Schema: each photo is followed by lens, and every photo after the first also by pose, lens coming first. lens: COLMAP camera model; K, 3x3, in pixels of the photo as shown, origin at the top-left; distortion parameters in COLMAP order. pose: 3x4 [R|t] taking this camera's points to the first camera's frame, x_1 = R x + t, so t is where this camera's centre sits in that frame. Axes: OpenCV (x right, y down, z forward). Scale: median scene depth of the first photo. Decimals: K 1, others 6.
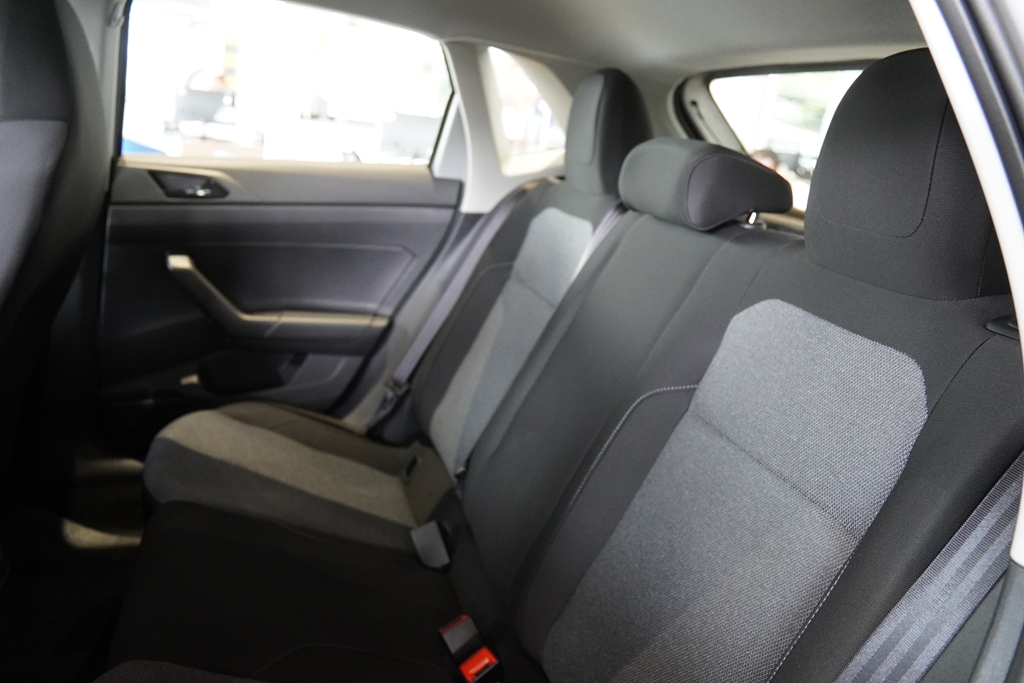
lens RADIAL K [[776.4, 0, 510.5], [0, 776.4, 342.8], [0, 0, 1]] dist [-0.113562, 0.059610]
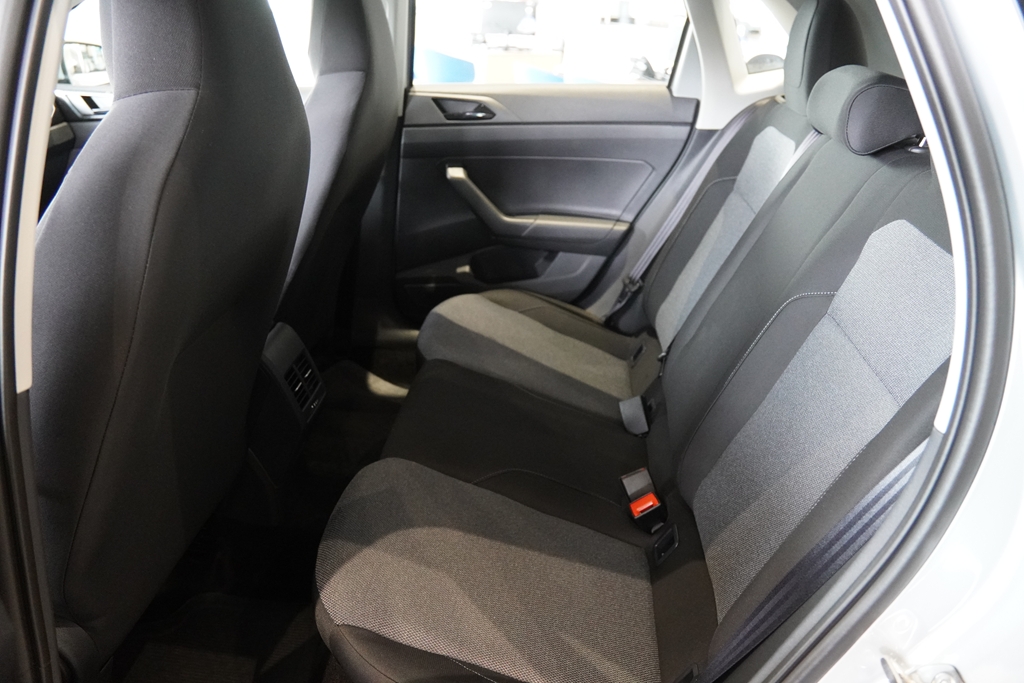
lens RADIAL K [[776.4, 0, 515.1], [0, 776.4, 338.4], [0, 0, 1]] dist [-0.113562, 0.059610]
pose [[0.927986, 0.079993, -0.363926, 0.129745], [-0.035879, 0.991329, 0.126411, -0.001877], [0.370883, -0.104250, 0.922810, -0.144925]]
